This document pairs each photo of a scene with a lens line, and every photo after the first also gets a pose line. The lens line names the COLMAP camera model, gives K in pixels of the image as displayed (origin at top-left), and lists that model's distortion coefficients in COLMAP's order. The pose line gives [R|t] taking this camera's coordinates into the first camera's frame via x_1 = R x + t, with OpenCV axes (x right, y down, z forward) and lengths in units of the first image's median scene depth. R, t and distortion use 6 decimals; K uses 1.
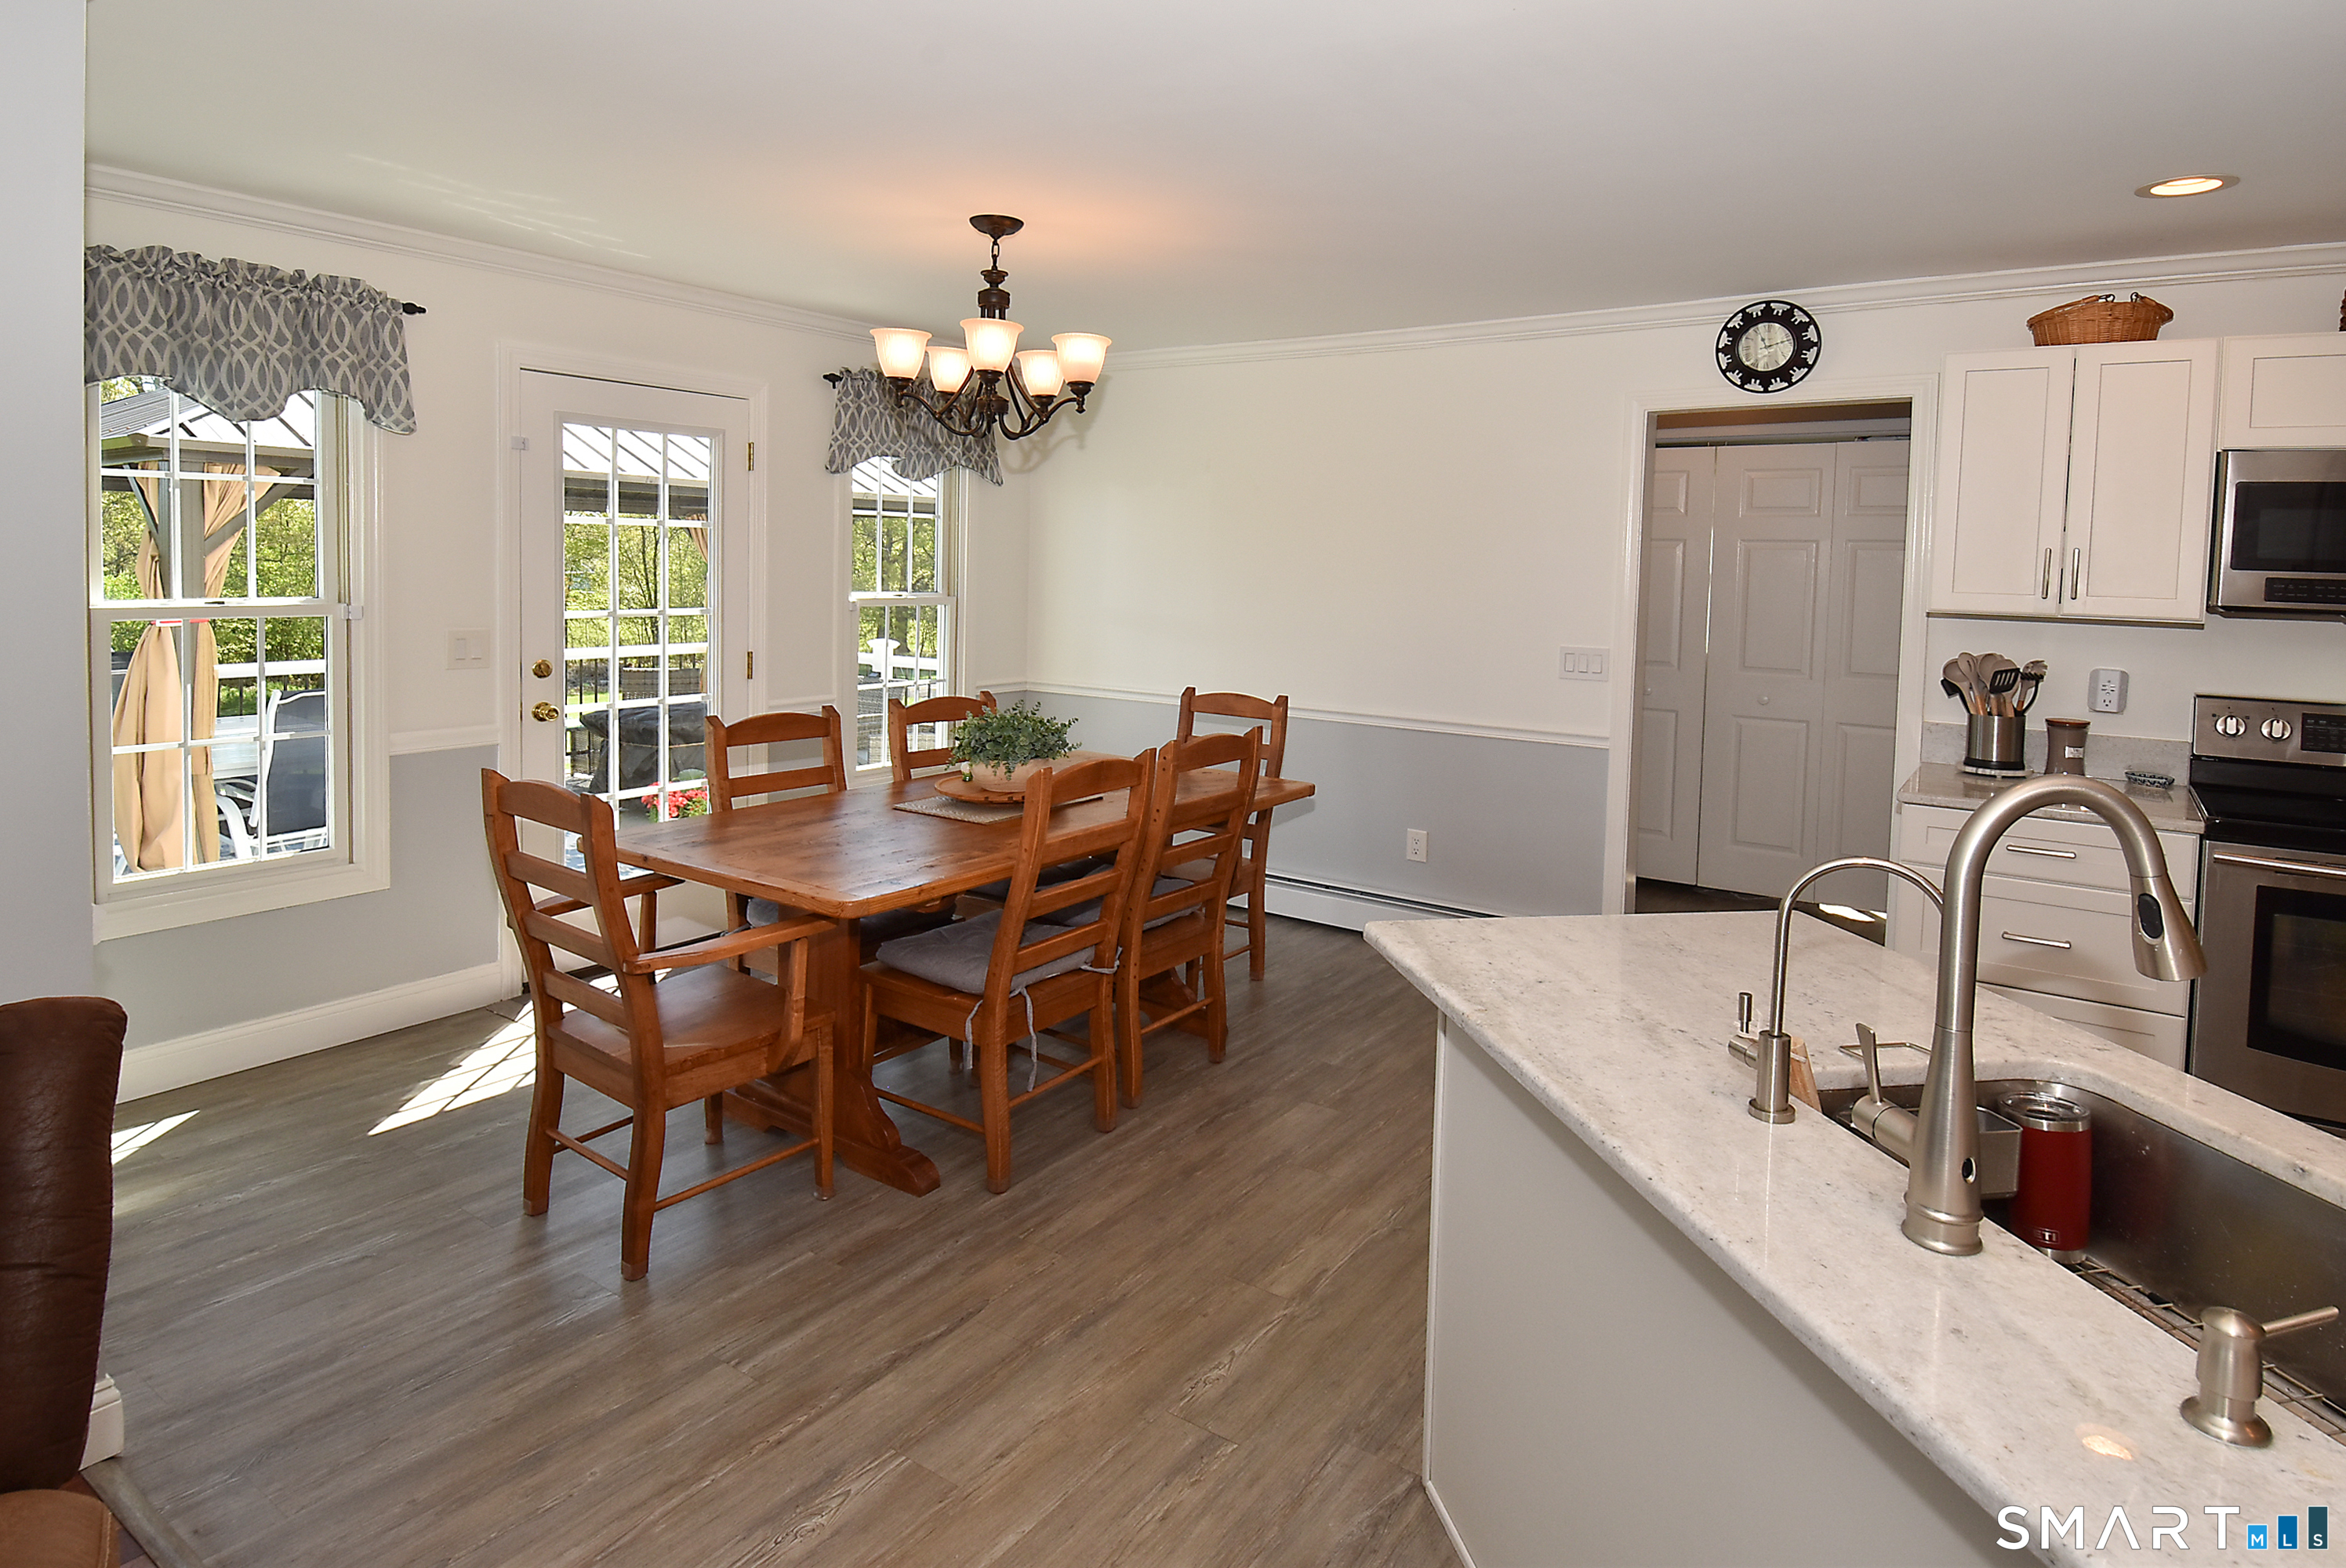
lens RADIAL K [[1280.5, 0, 1173.0], [0, 1280.5, 784.0], [0, 0, 1]] dist [0.011636, 0.000845]
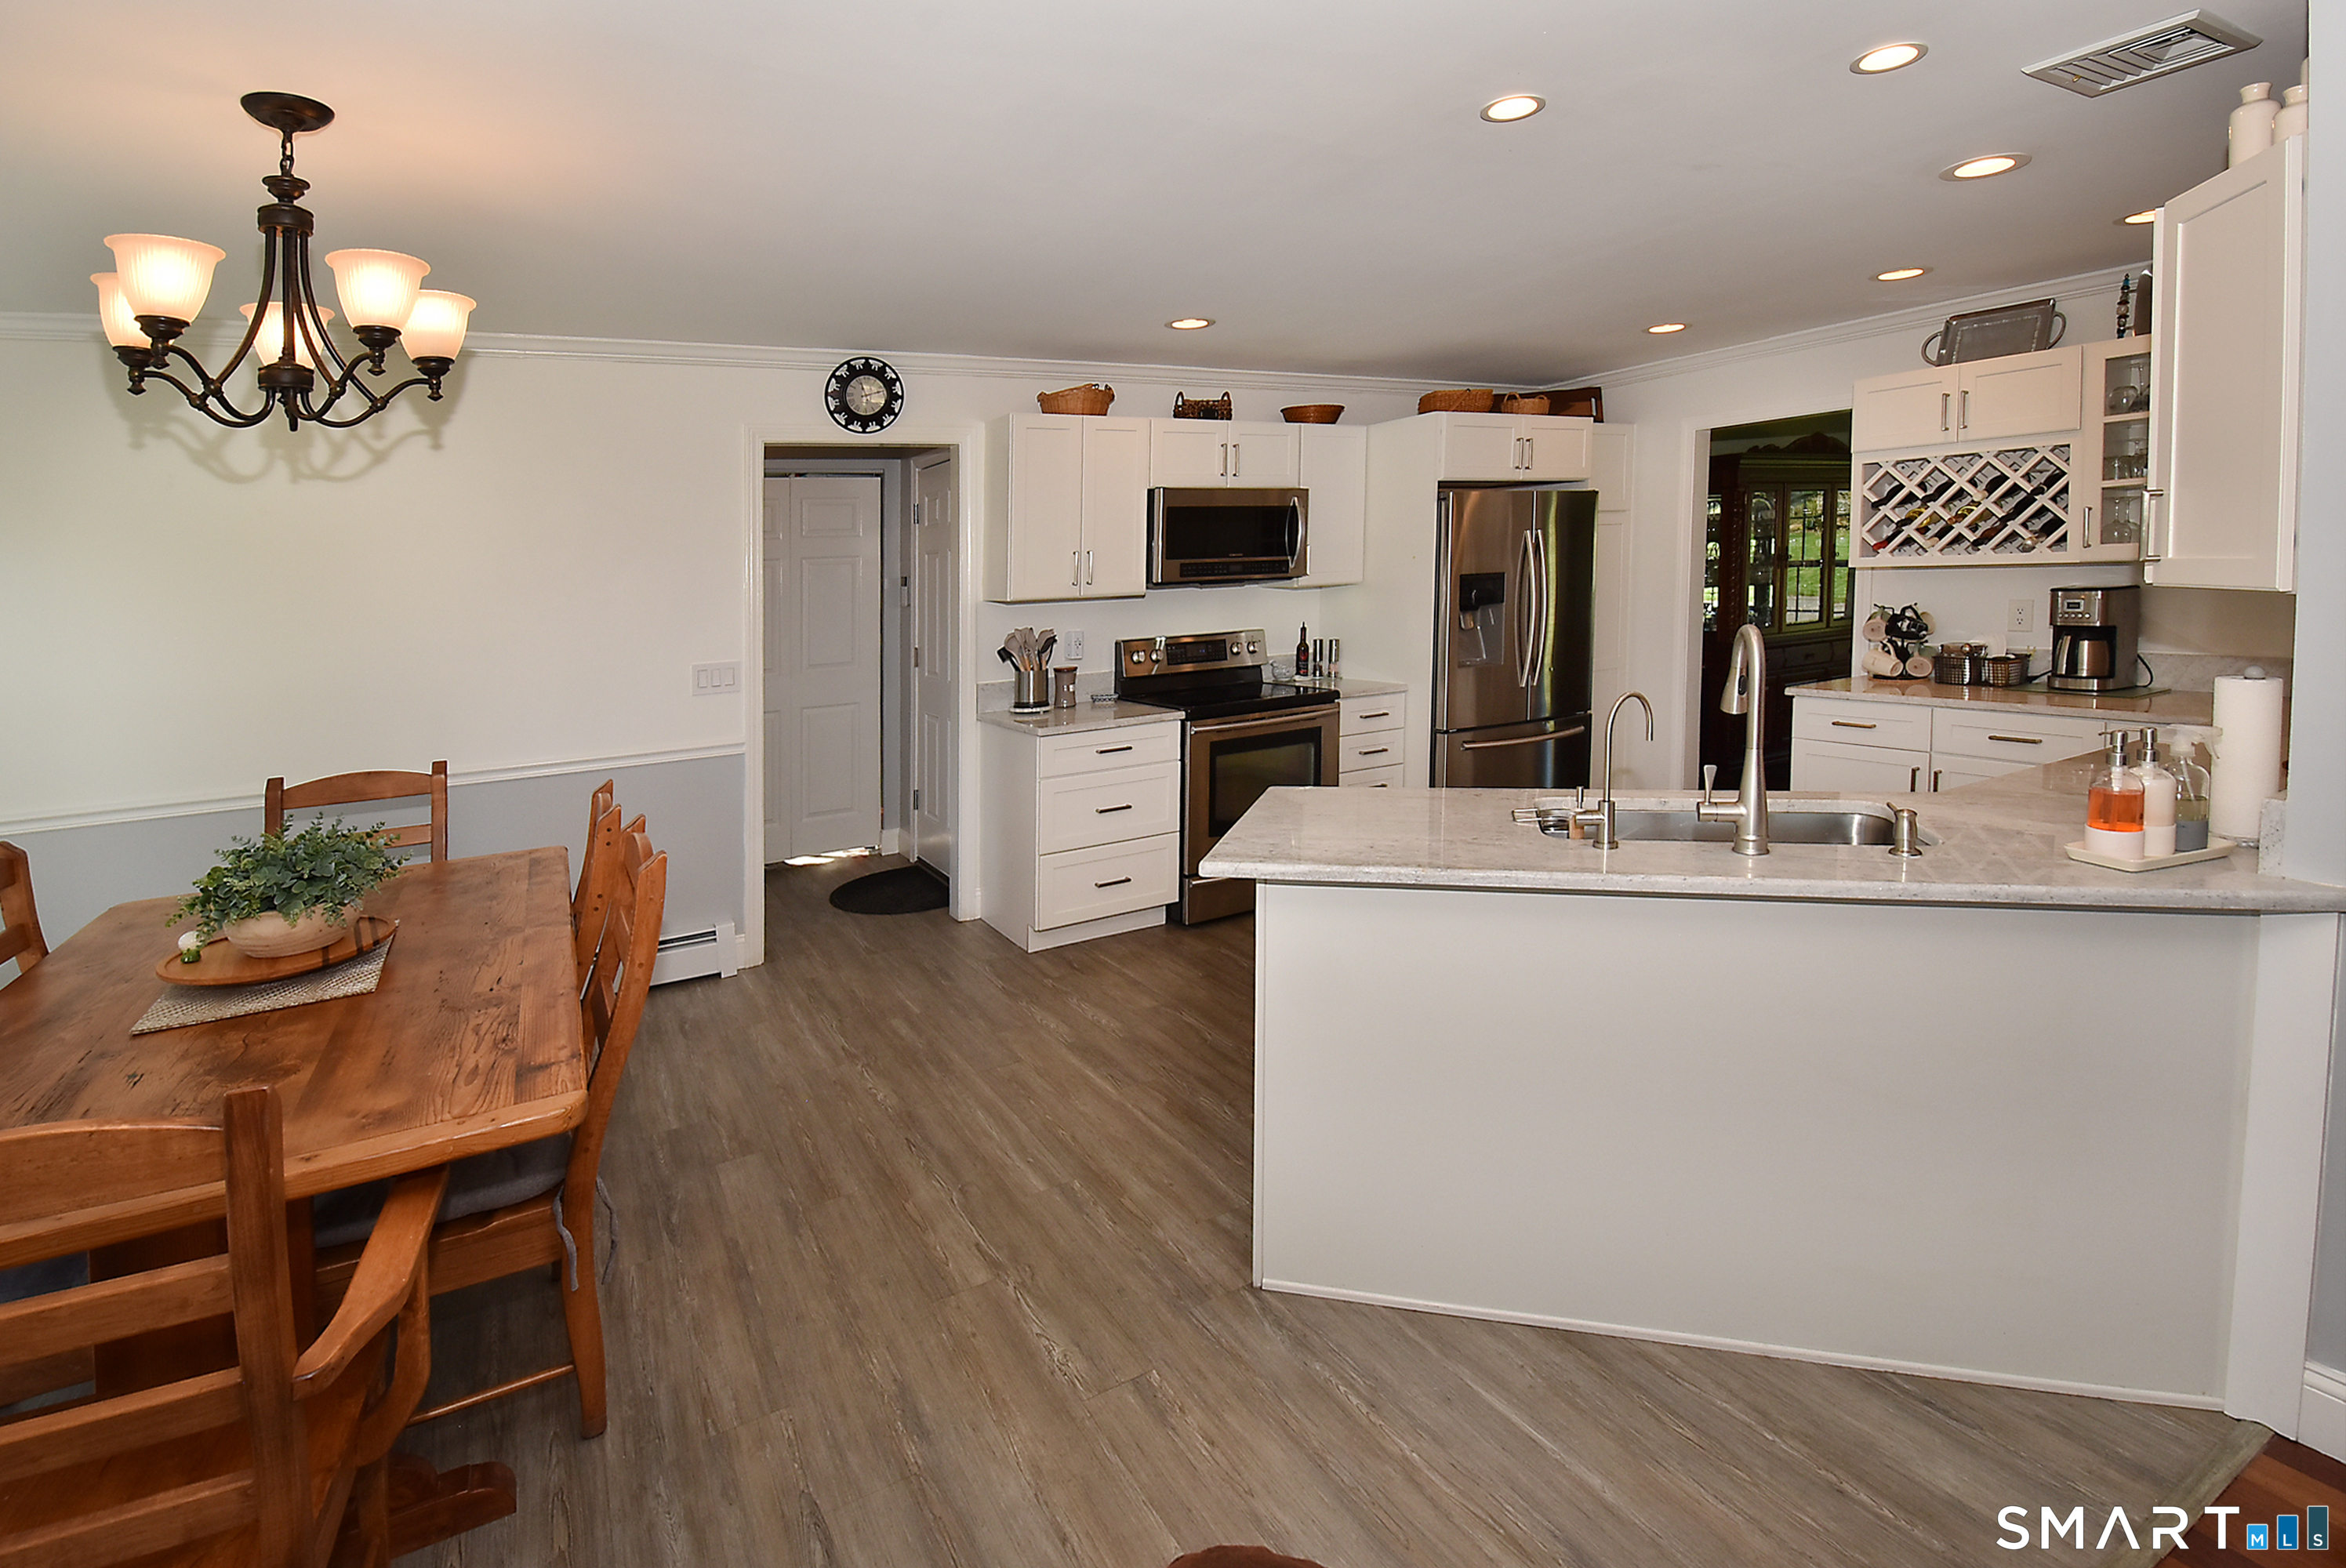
lens RADIAL K [[1093.4, 0, 1233.8], [0, 1093.4, 780.9], [0, 0, 1]] dist [0.000759, -0.009805]
pose [[0.425336, -0.213798, 0.879420, -0.387017], [0.211768, 0.968232, 0.132967, -0.050905], [-0.879911, 0.129678, 0.457099, 0.272048]]
